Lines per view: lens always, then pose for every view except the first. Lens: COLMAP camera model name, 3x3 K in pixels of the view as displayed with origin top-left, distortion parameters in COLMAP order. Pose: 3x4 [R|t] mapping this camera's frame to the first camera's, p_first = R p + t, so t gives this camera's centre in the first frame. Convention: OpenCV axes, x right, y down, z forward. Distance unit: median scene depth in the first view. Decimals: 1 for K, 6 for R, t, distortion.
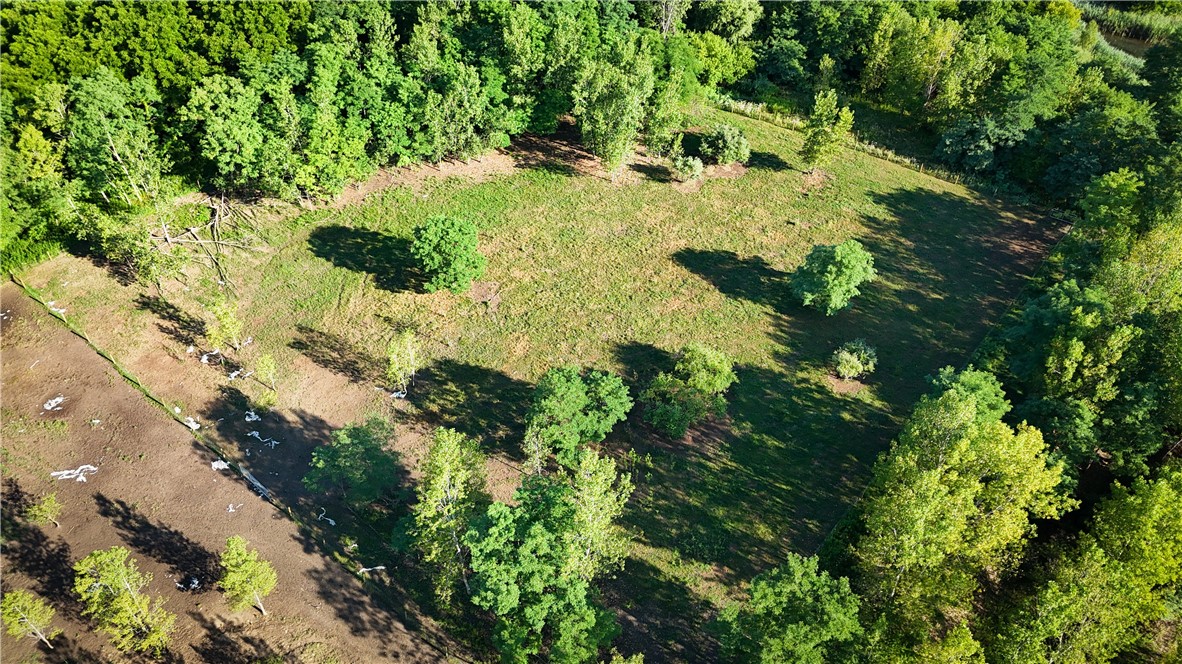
lens RADIAL K [[877.5, 0, 591.1], [0, 877.5, 331.9], [0, 0, 1]] dist [0.066126, -0.055581]
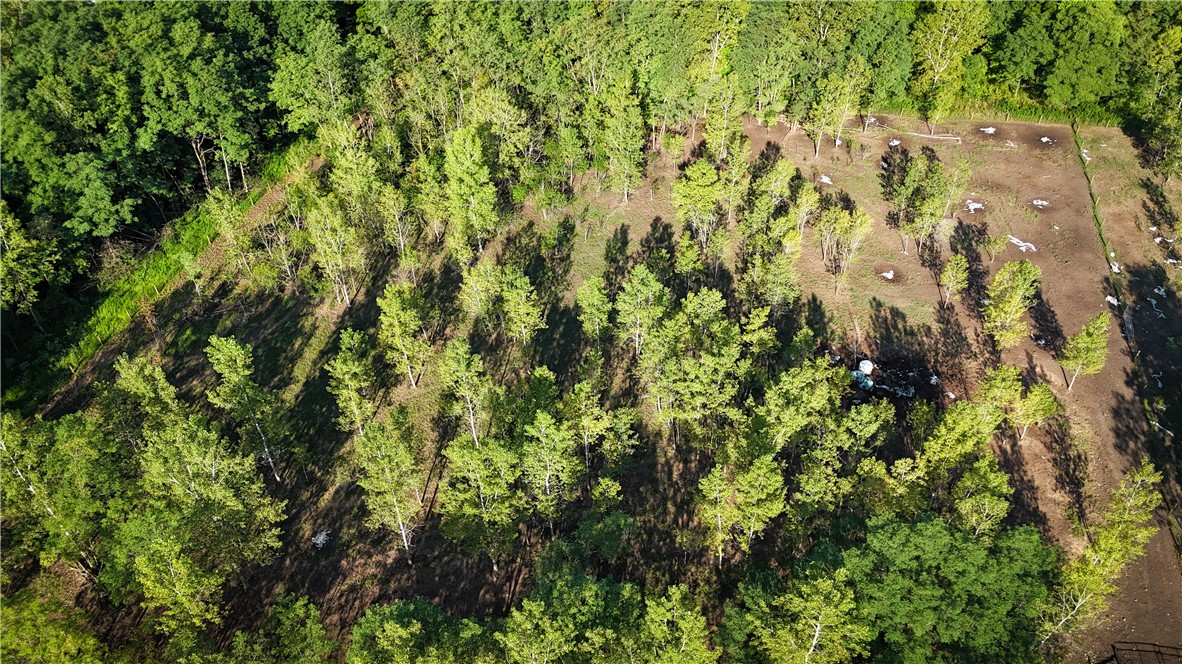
lens RADIAL K [[877.5, 0, 590.2], [0, 877.5, 332.2], [0, 0, 1]] dist [0.066126, -0.055581]
pose [[0.417287, 0.583492, -0.696712, 0.159377], [-0.587892, 0.757947, 0.282665, 0.247540], [0.693004, 0.291640, 0.659312, -0.291269]]
